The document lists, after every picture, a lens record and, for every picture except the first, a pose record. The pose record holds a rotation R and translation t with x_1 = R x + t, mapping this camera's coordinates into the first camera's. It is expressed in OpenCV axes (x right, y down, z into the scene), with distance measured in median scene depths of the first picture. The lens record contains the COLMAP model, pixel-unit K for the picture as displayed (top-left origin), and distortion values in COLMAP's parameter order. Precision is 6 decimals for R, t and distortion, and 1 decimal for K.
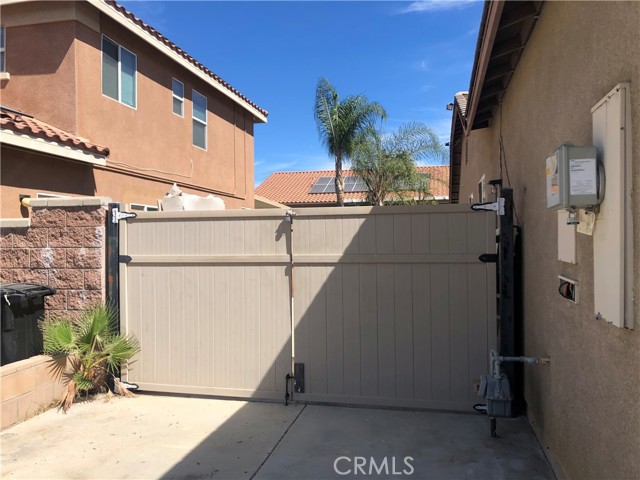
lens RADIAL K [[528.5, 0, 321.8], [0, 528.5, 239.2], [0, 0, 1]] dist [0.034282, -0.022785]
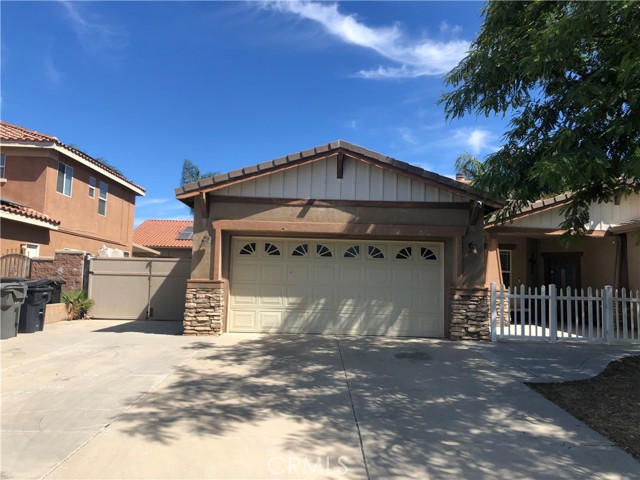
lens RADIAL K [[528.5, 0, 316.1], [0, 528.5, 237.3], [0, 0, 1]] dist [0.034282, -0.022785]
pose [[0.974796, 0.051209, 0.217141, 0.113025], [-0.032625, 0.995557, -0.088324, 0.037051], [-0.220699, 0.079014, 0.972136, -1.270333]]
